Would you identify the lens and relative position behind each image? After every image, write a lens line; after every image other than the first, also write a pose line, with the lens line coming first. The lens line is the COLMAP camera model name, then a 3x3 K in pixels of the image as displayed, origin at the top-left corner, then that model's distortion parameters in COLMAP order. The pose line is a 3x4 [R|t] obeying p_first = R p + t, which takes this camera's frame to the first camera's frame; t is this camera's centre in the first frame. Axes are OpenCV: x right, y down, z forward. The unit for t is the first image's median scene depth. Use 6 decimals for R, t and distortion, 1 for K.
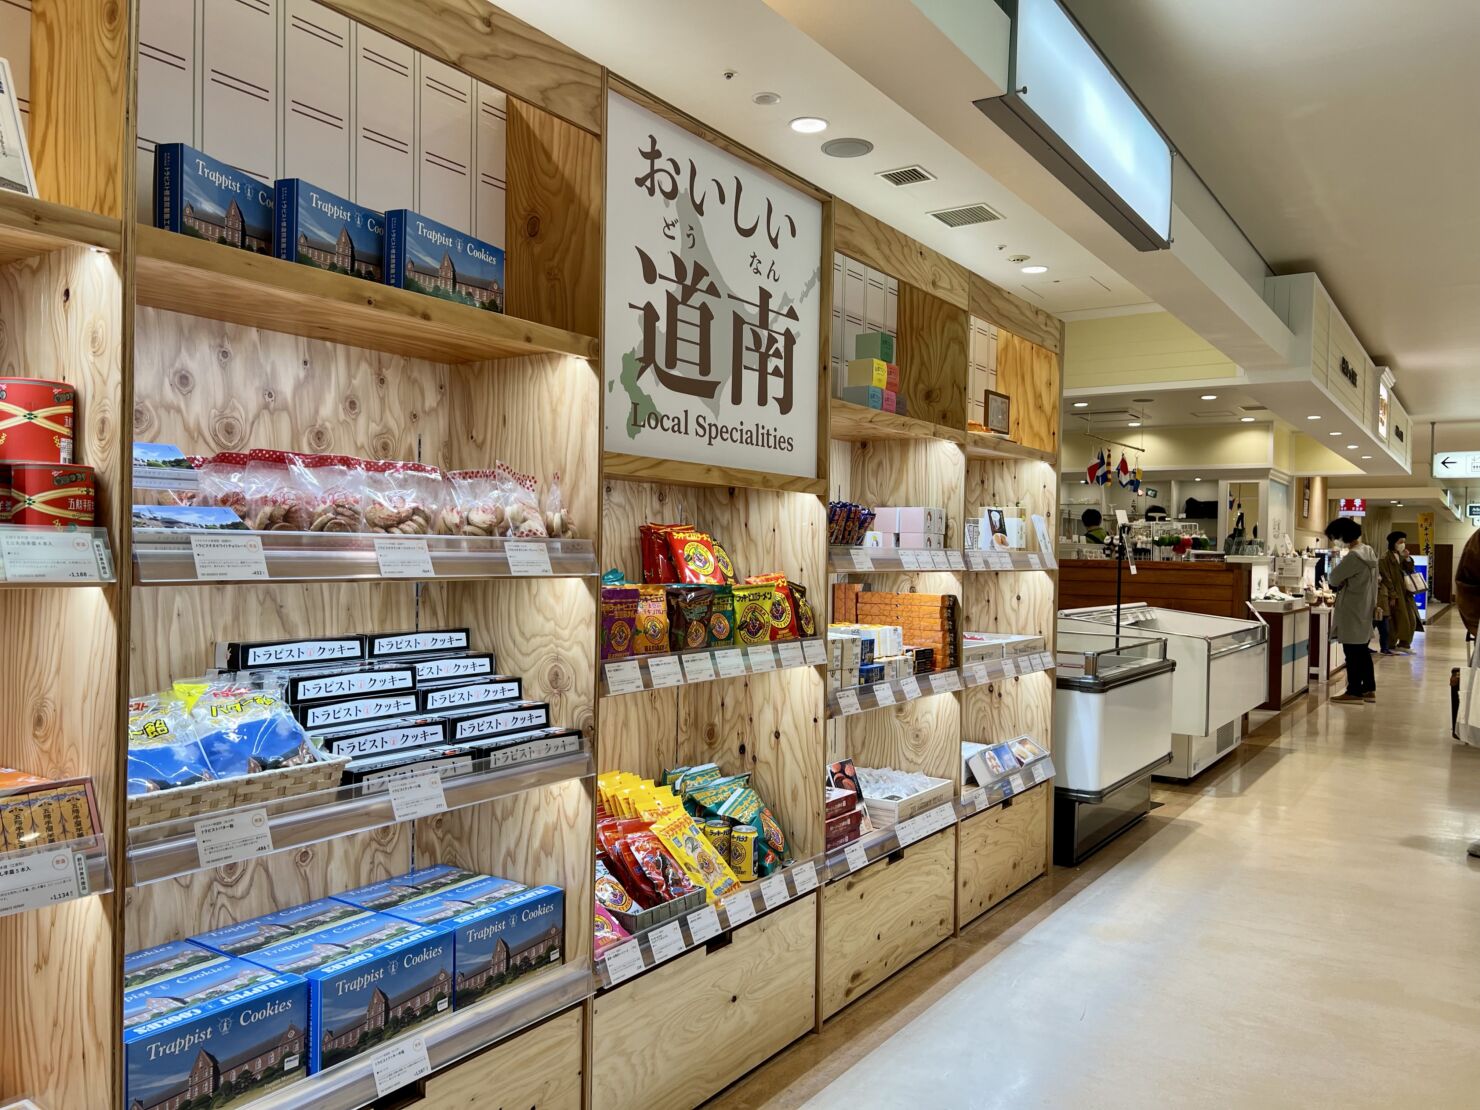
lens RADIAL K [[1123.0, 0, 764.2], [0, 1123.0, 560.2], [0, 0, 1]] dist [0.045029, -0.114938]
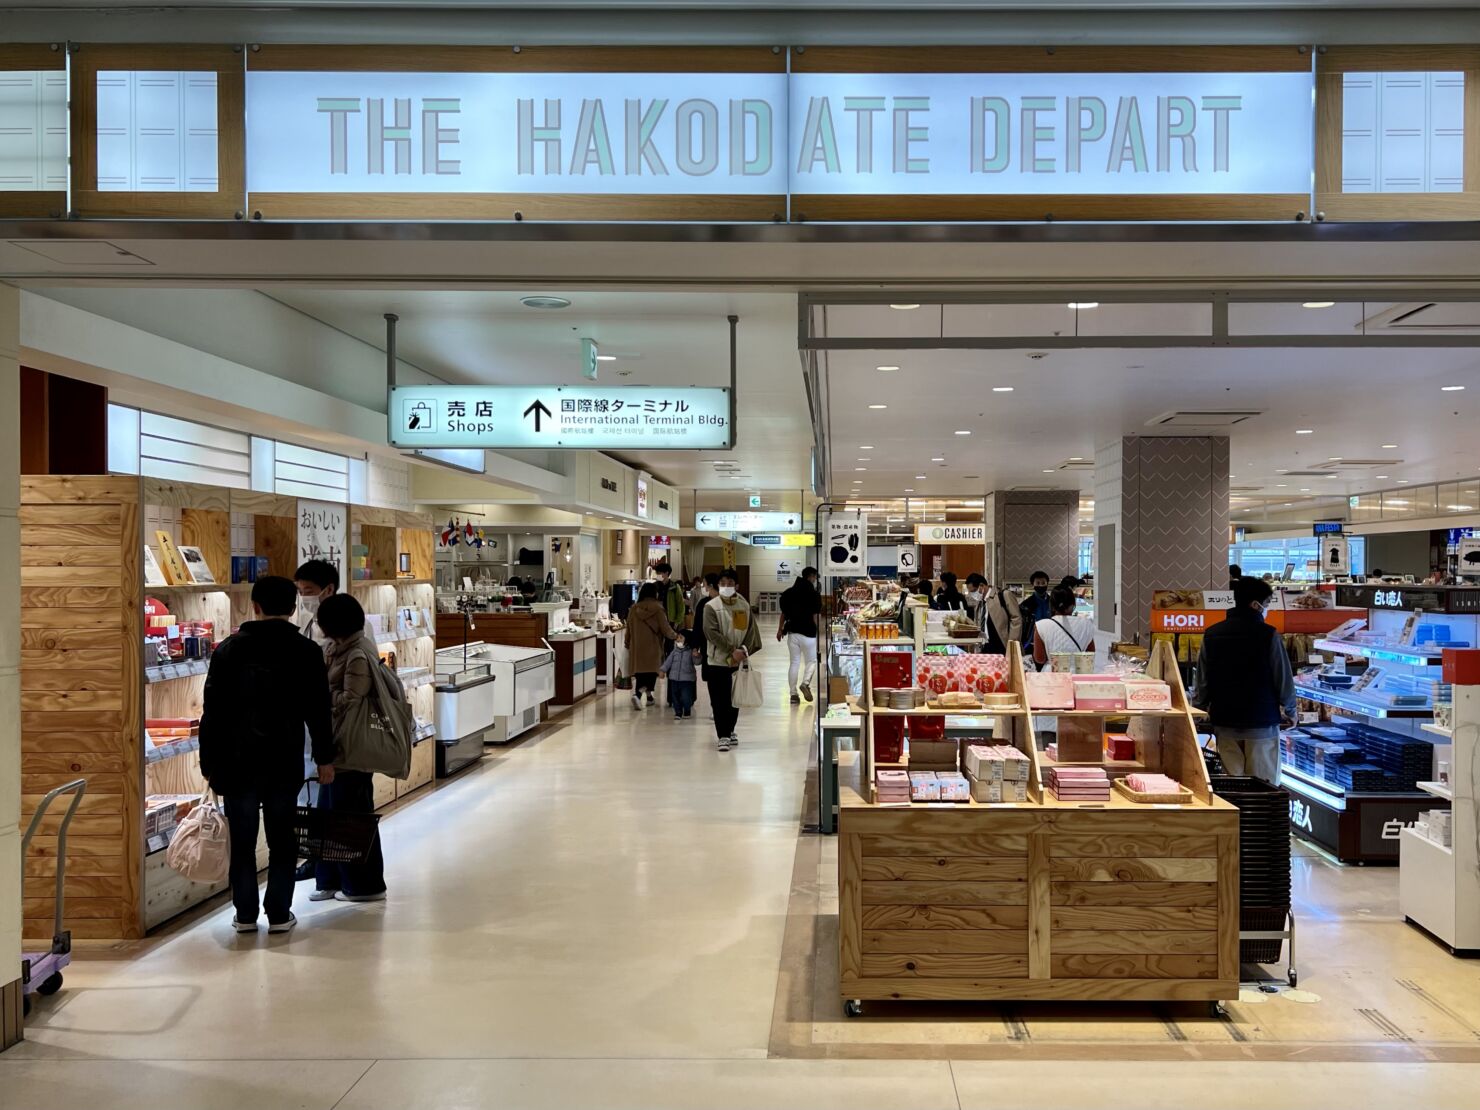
lens RADIAL K [[1123.0, 0, 764.2], [0, 1123.0, 560.2], [0, 0, 1]] dist [0.045029, -0.114938]
pose [[0.846311, -0.015629, 0.532460, -0.199789], [0.028480, 0.999467, -0.015931, -0.047118], [-0.531928, 0.028647, 0.846305, -0.657098]]
